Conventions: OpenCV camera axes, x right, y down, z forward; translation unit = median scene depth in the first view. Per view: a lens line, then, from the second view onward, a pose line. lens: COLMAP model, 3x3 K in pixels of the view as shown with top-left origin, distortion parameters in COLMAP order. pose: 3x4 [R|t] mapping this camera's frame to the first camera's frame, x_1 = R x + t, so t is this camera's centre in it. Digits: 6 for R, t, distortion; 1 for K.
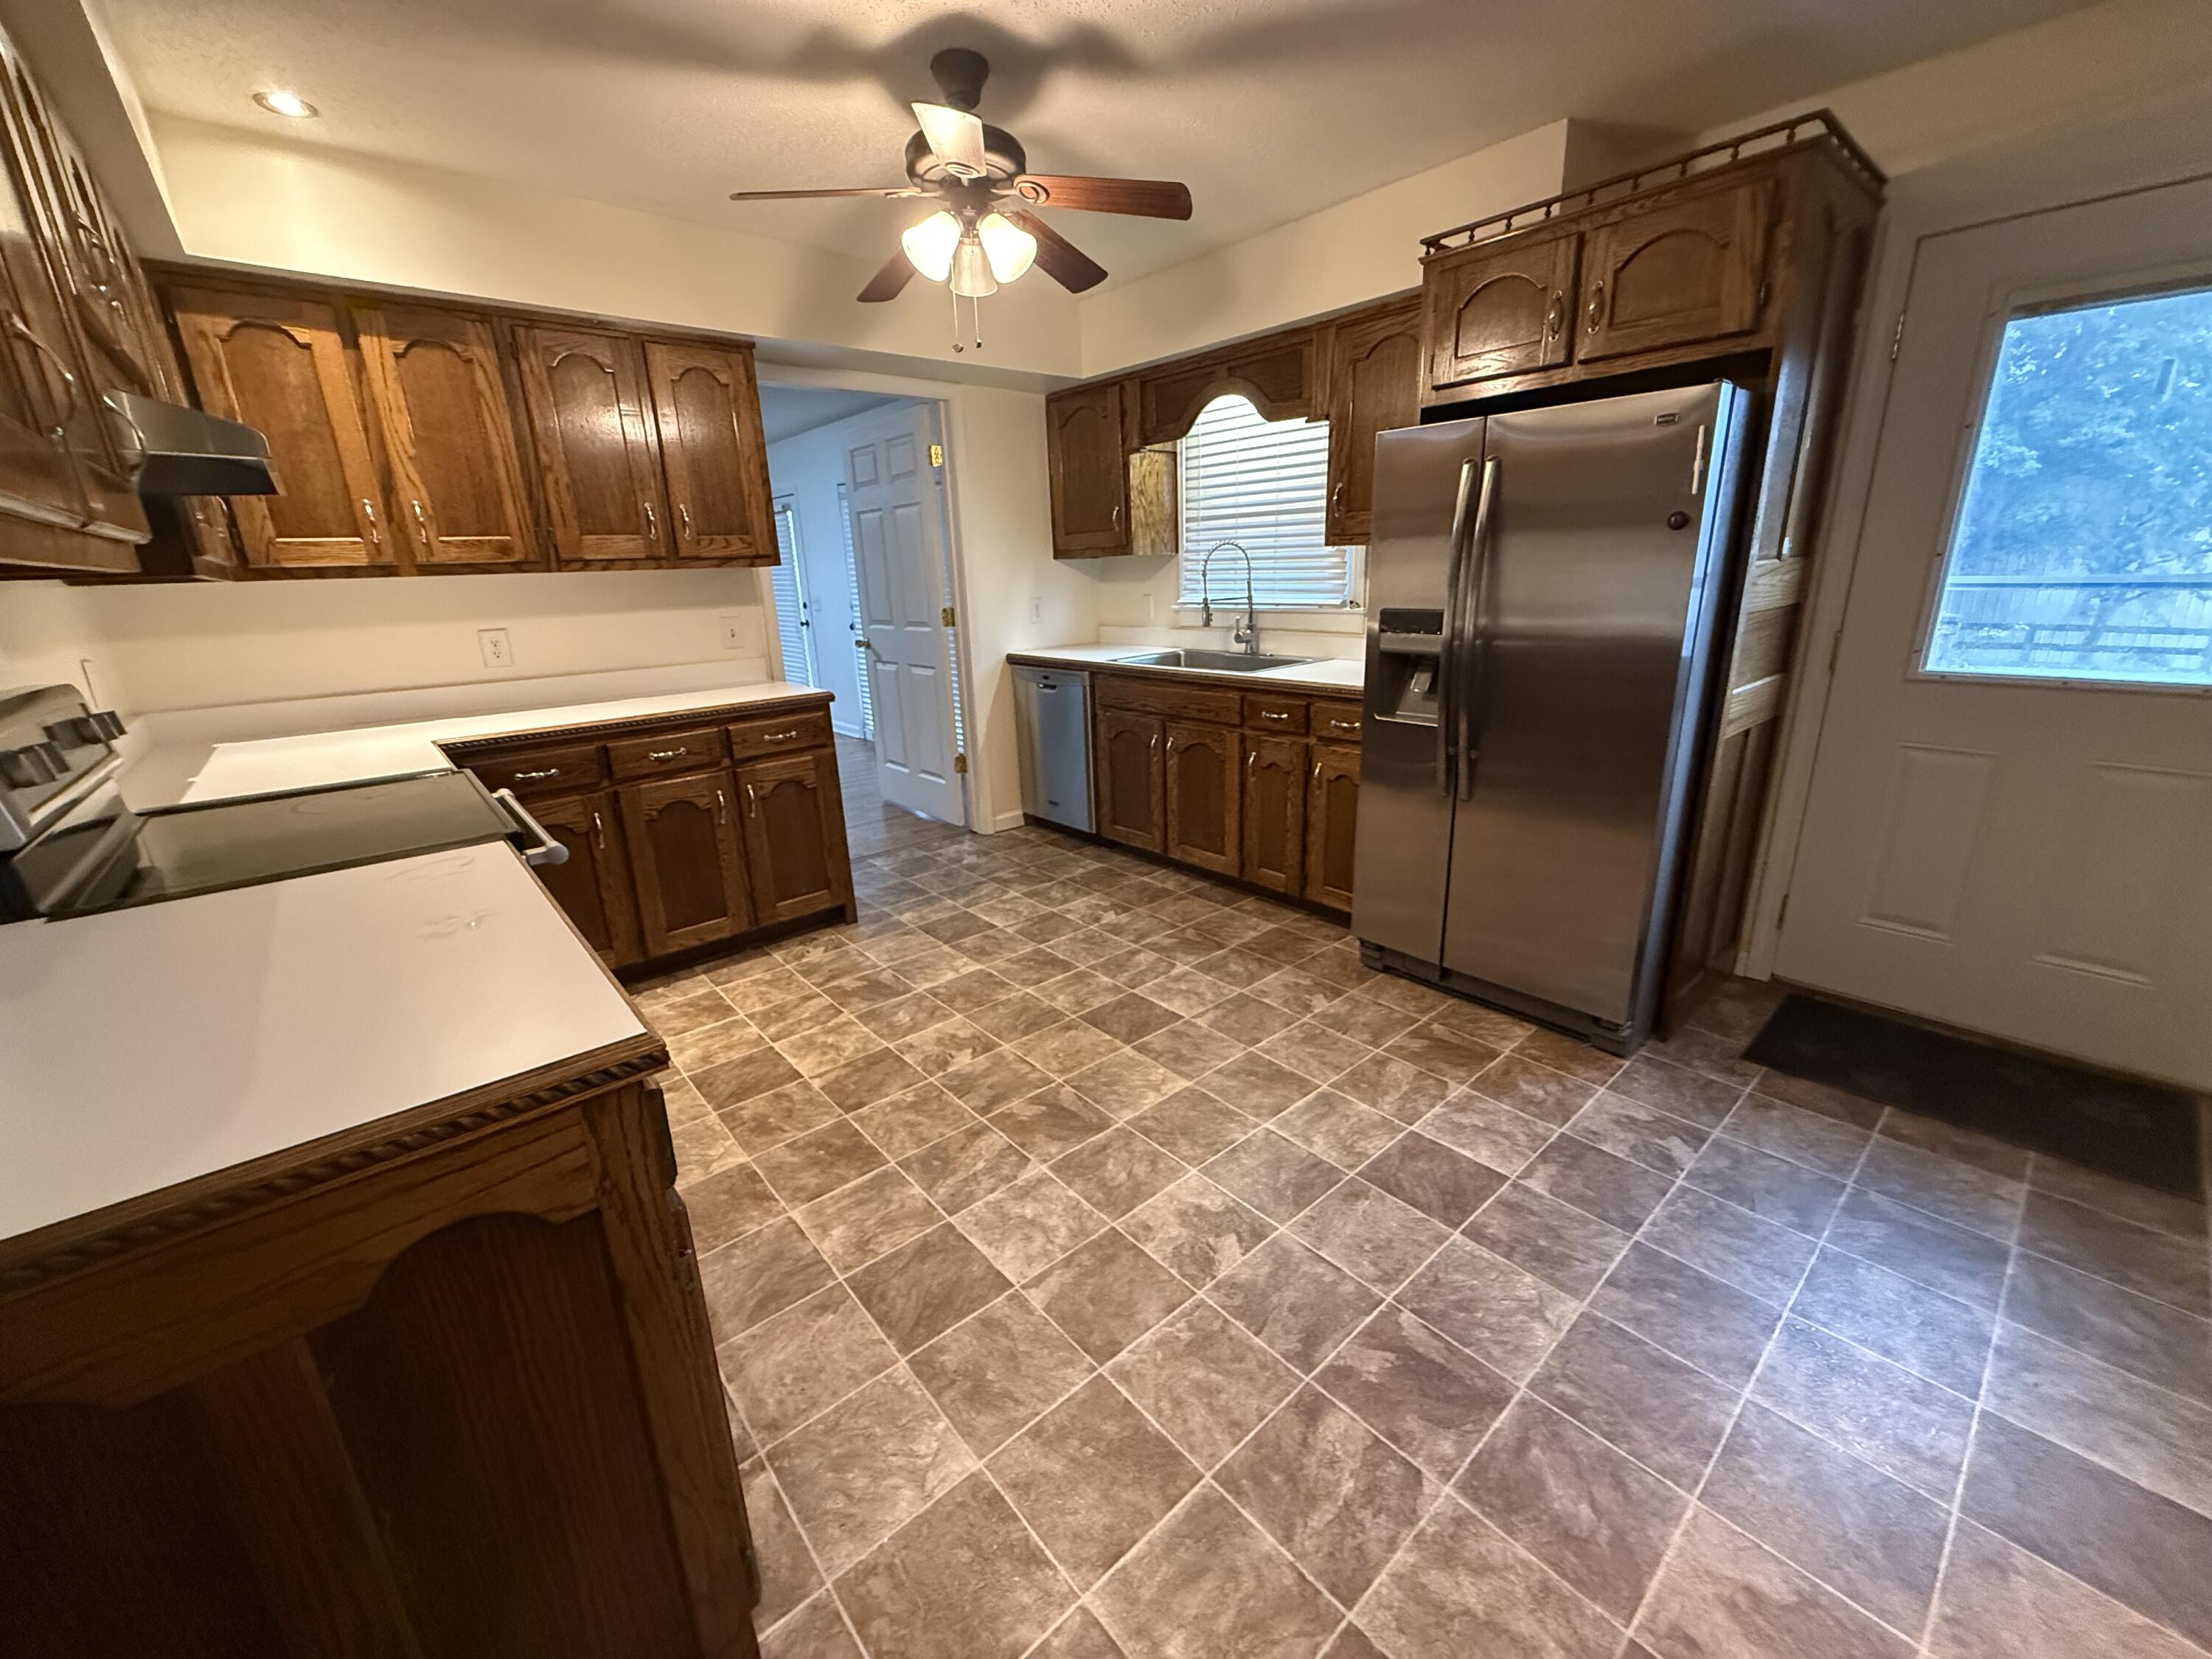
lens RADIAL K [[884.1, 0, 1112.1], [0, 884.1, 829.8], [0, 0, 1]] dist [0.001509, -0.000303]
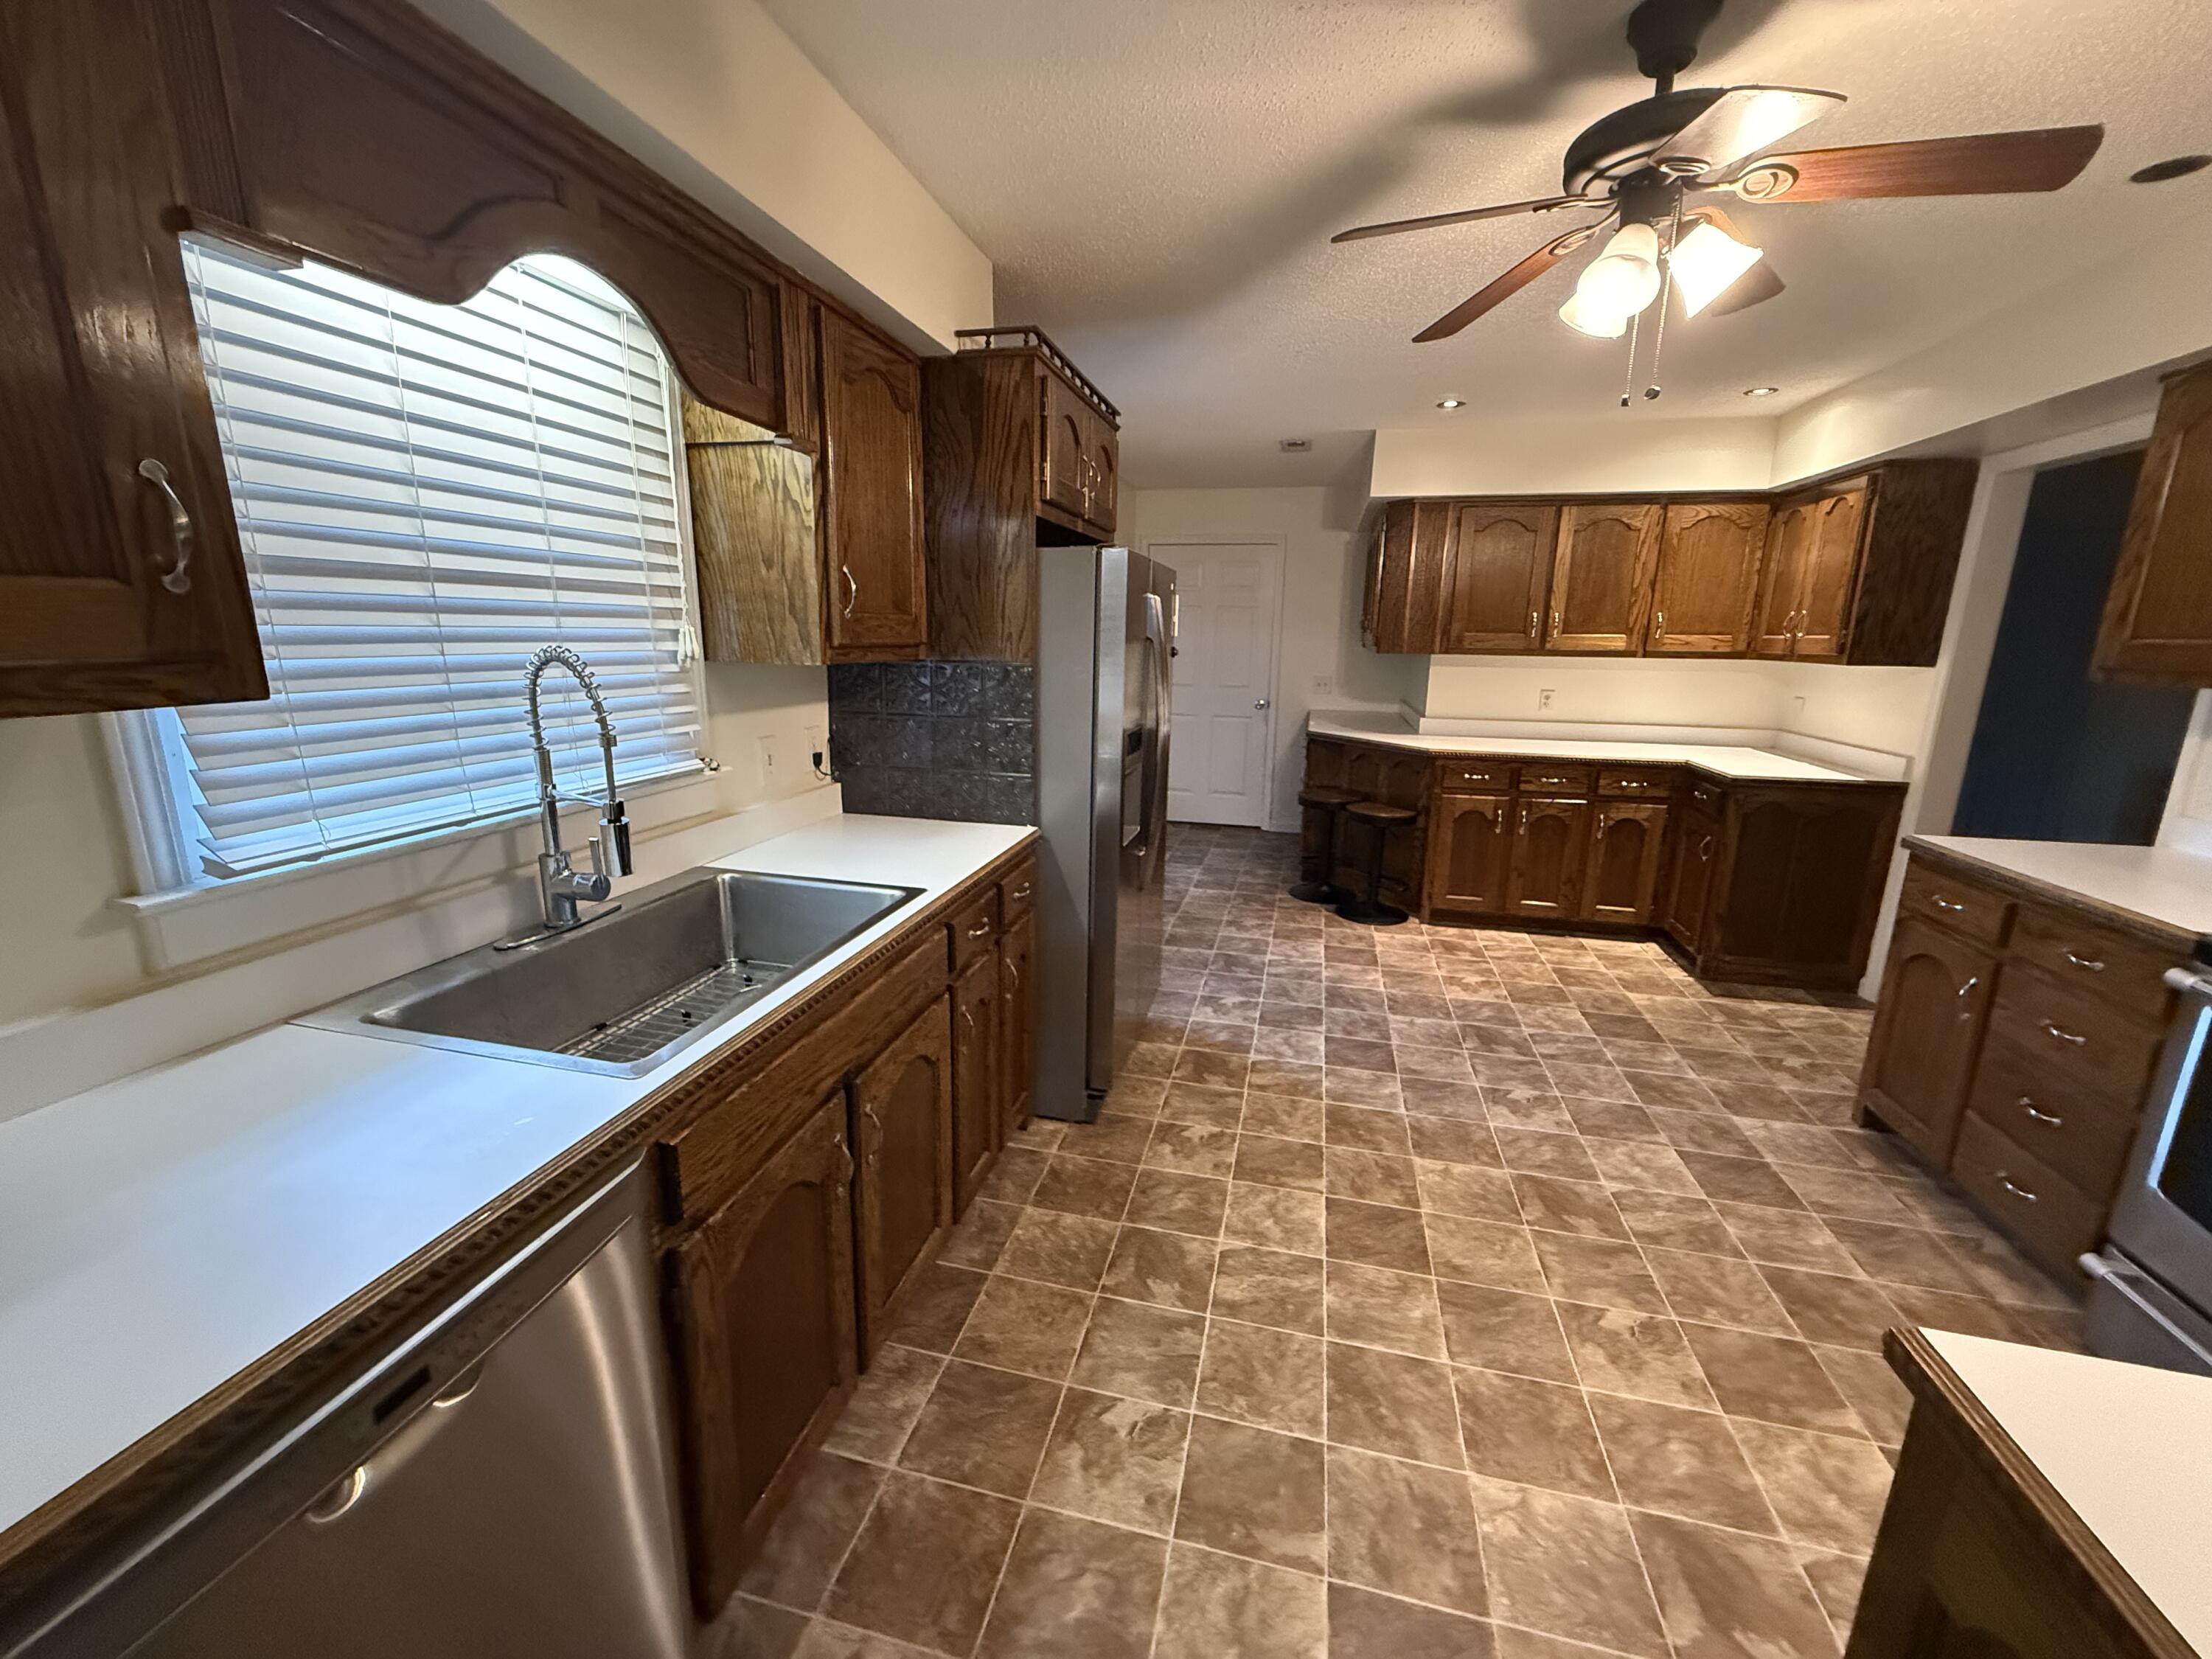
lens RADIAL K [[884.1, 0, 1109.2], [0, 884.1, 829.3], [0, 0, 1]] dist [0.001509, -0.000303]
pose [[-0.577715, -0.155421, 0.801305, -0.448687], [0.239945, 0.905992, 0.348719, -0.484140], [-0.780174, 0.393730, -0.486113, 1.504162]]
